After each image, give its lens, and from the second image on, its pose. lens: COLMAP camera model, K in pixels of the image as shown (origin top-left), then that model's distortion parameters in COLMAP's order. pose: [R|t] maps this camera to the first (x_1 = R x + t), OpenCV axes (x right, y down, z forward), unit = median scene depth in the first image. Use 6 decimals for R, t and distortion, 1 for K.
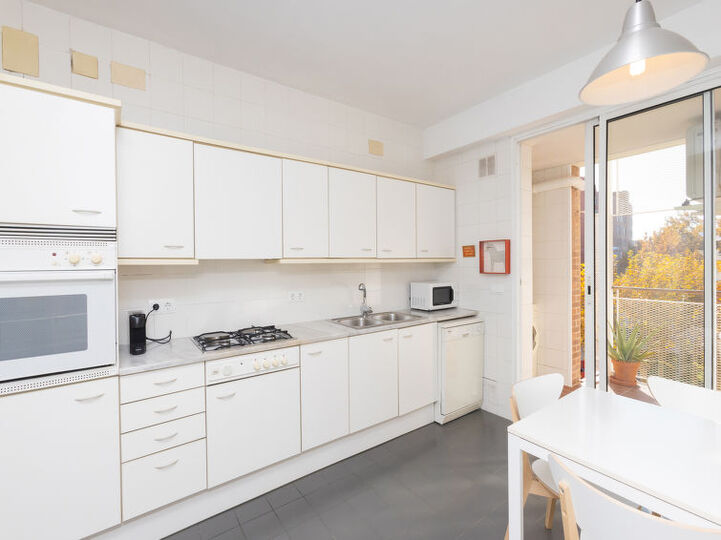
lens RADIAL K [[332.5, 0, 360.1], [0, 332.5, 265.4], [0, 0, 1]] dist [0.003038, 0.000269]
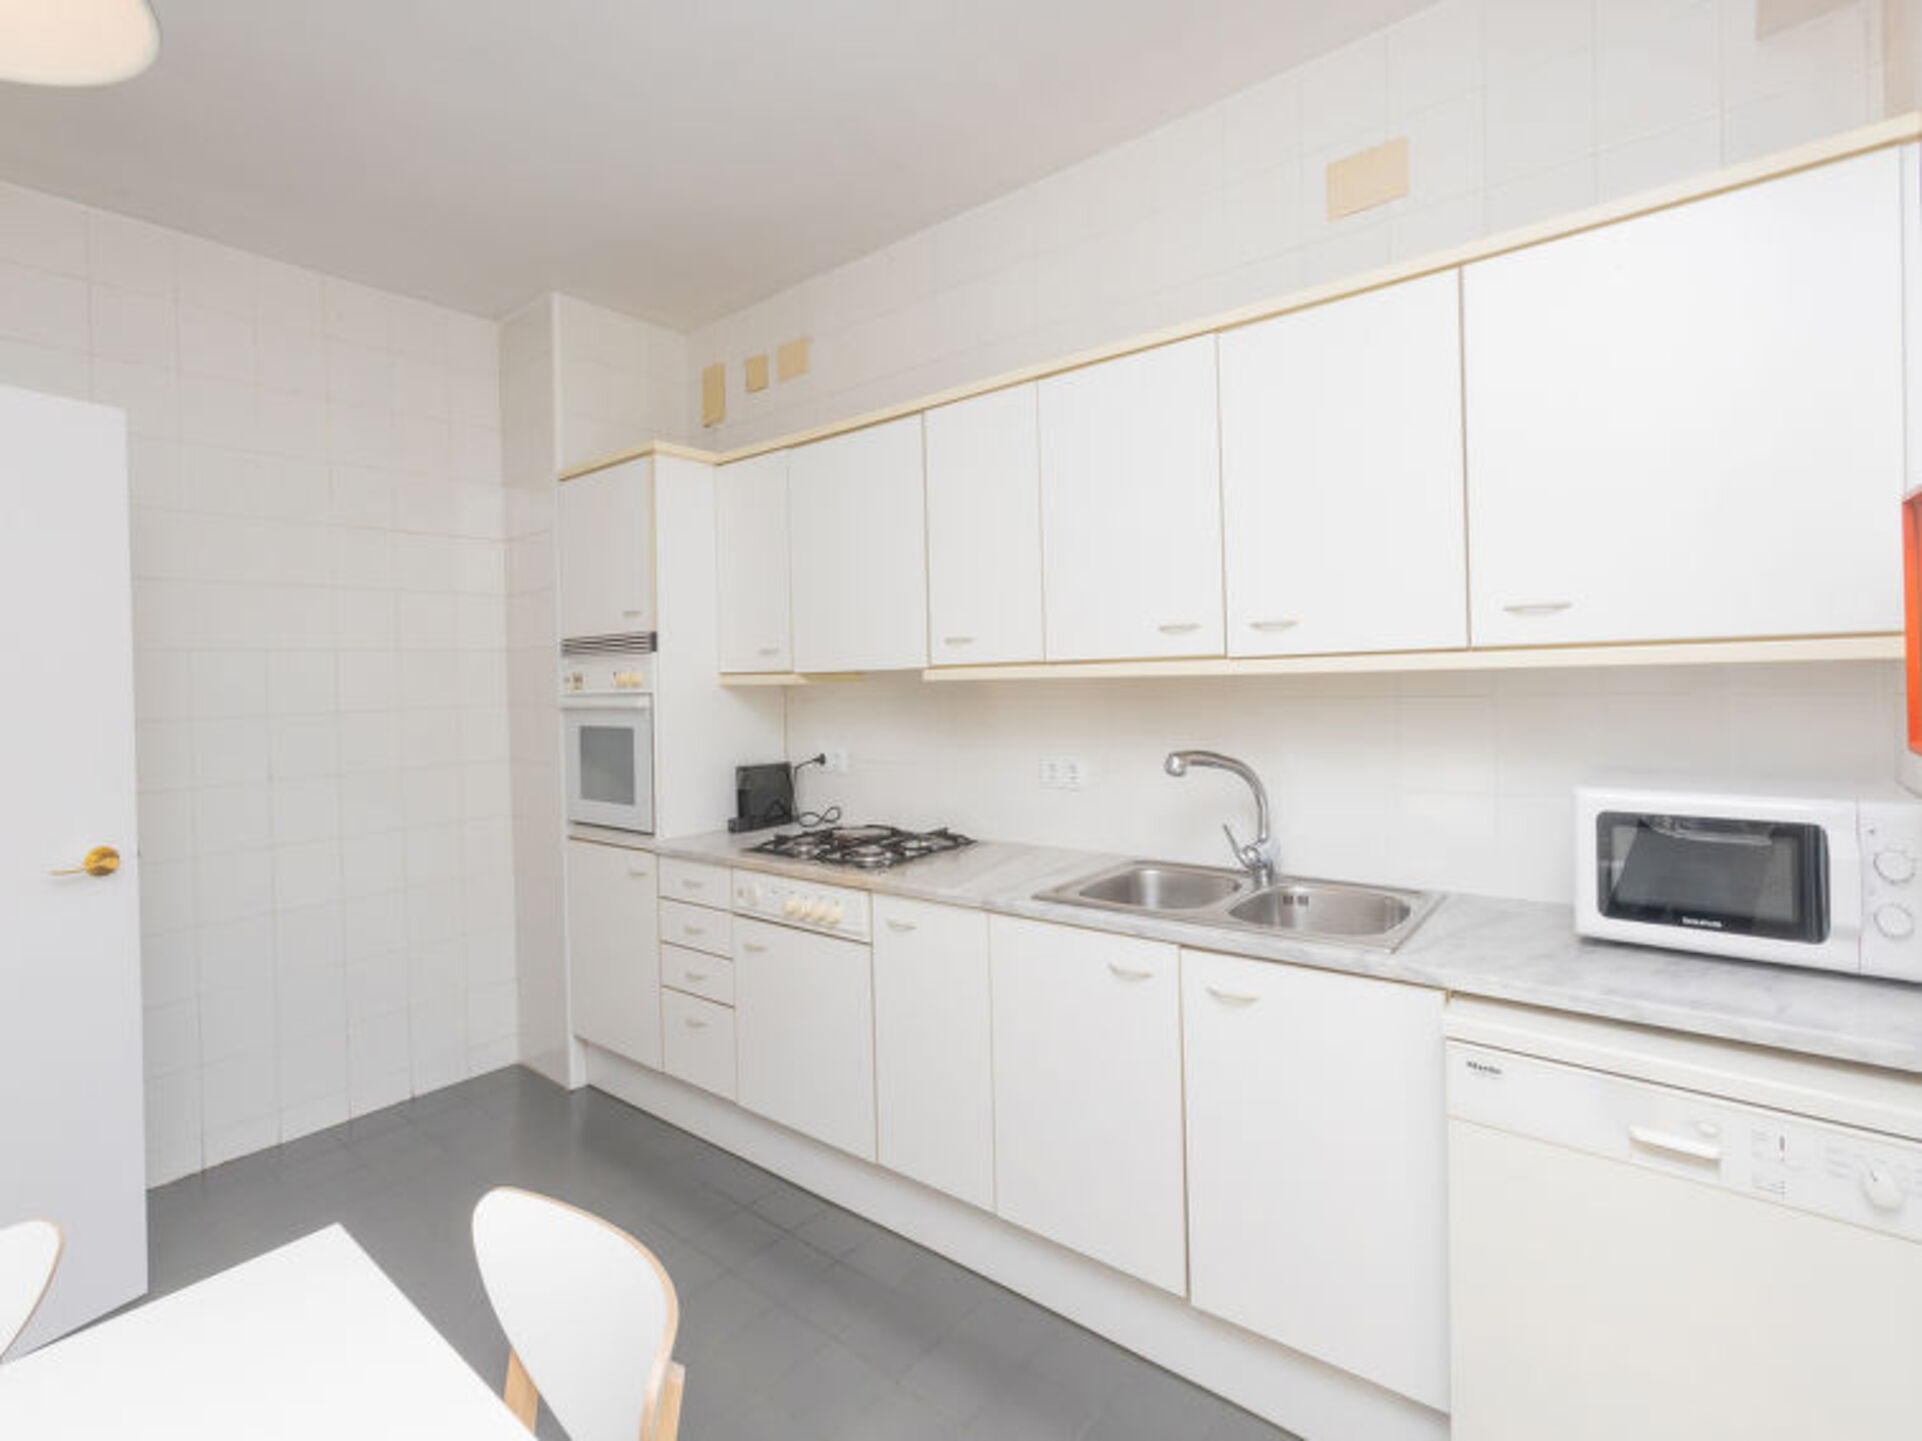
lens RADIAL K [[880.1, 0, 955.5], [0, 880.1, 684.2], [0, 0, 1]] dist [-0.005432, -0.000054]
pose [[0.271034, 0.011408, -0.962502, 0.775914], [0.016327, 0.999731, 0.016446, -0.018386], [0.962431, -0.020172, 0.270775, 0.755022]]
